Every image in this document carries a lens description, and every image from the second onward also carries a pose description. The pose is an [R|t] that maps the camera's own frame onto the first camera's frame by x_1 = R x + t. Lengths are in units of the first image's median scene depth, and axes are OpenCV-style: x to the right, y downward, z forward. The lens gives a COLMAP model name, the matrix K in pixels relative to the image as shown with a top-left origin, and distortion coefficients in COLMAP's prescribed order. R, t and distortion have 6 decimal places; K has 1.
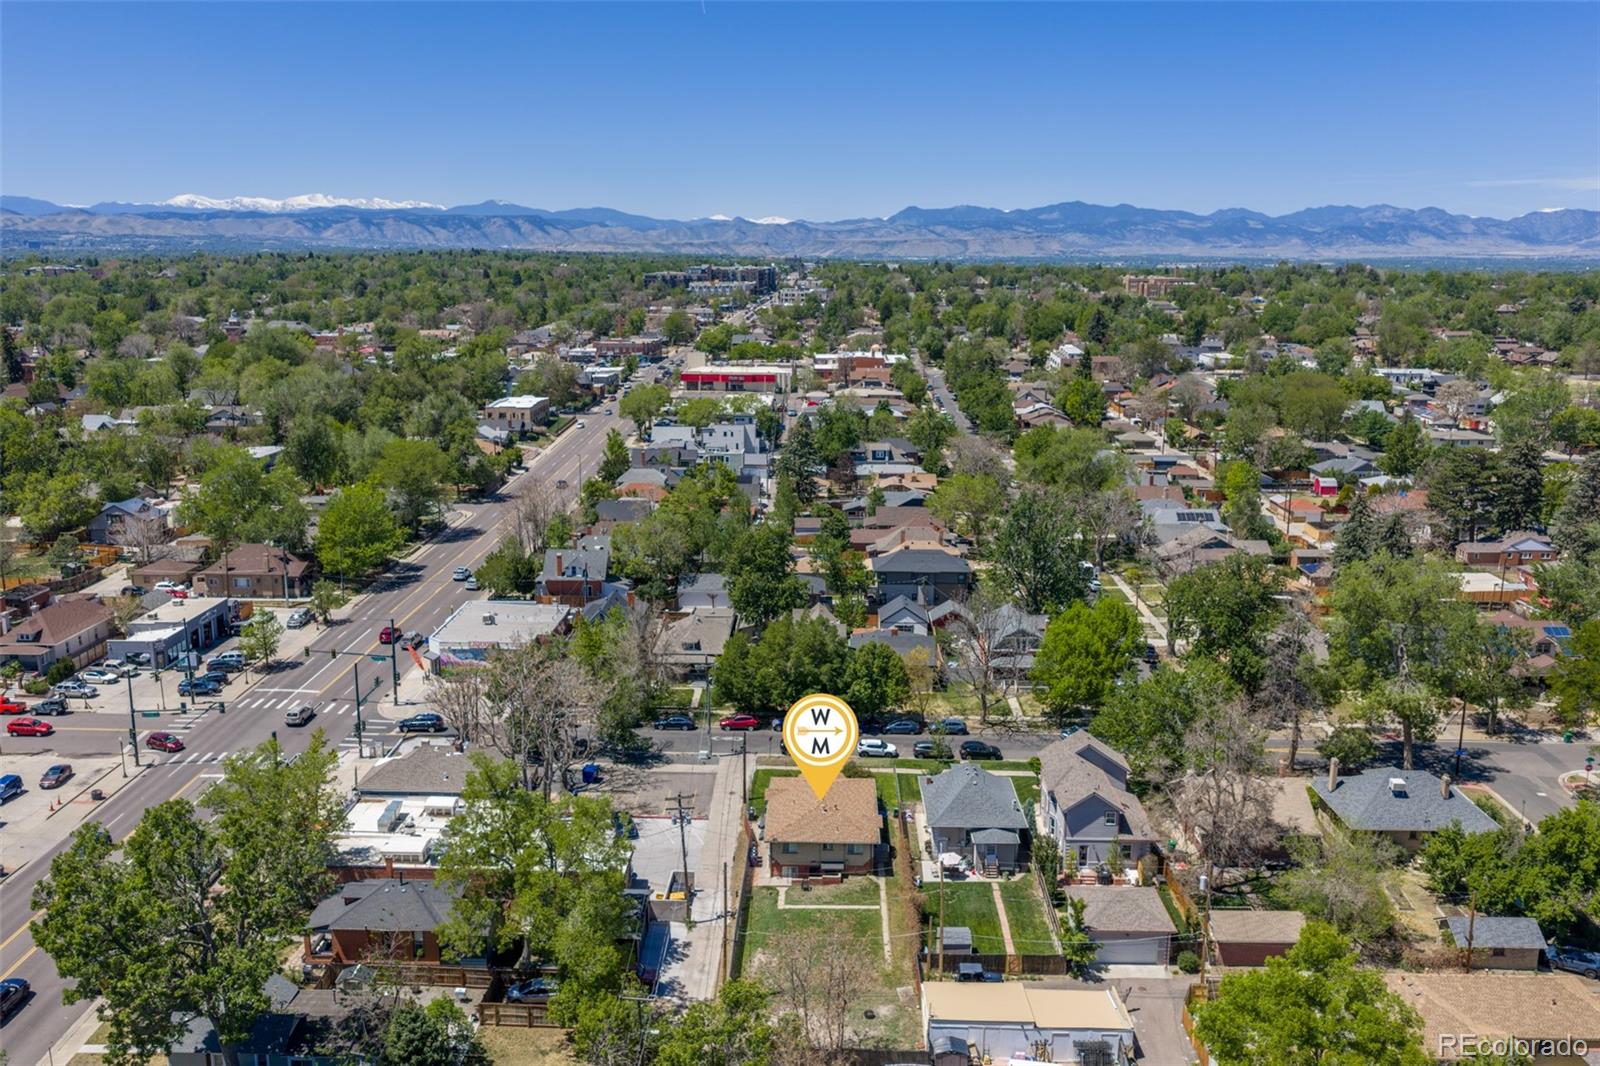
lens RADIAL K [[1308.4, 0, 800.8], [0, 1308.4, 556.6], [0, 0, 1]] dist [0.010262, -0.008854]
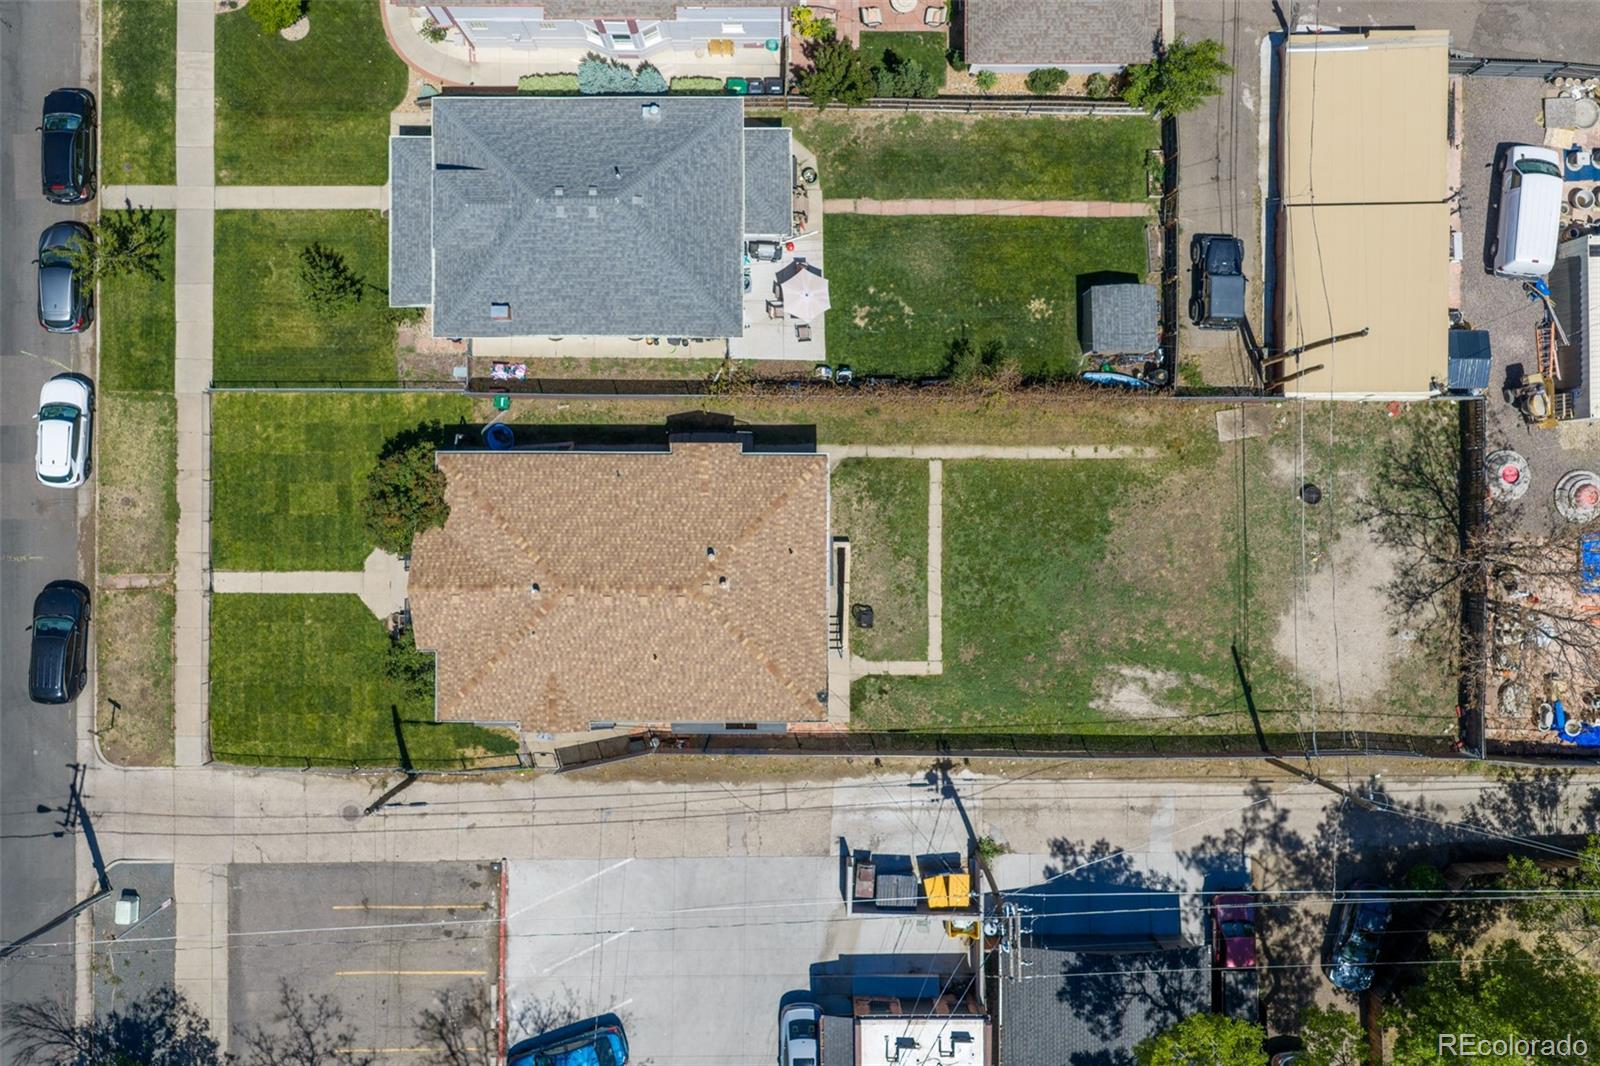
lens RADIAL K [[1308.4, 0, 800.8], [0, 1308.4, 556.6], [0, 0, 1]] dist [0.010262, -0.008854]
pose [[-0.020232, -0.999710, 0.013029, 0.020503], [0.224059, 0.008166, 0.974541, -0.214387], [-0.974366, 0.022636, 0.223829, 0.967224]]
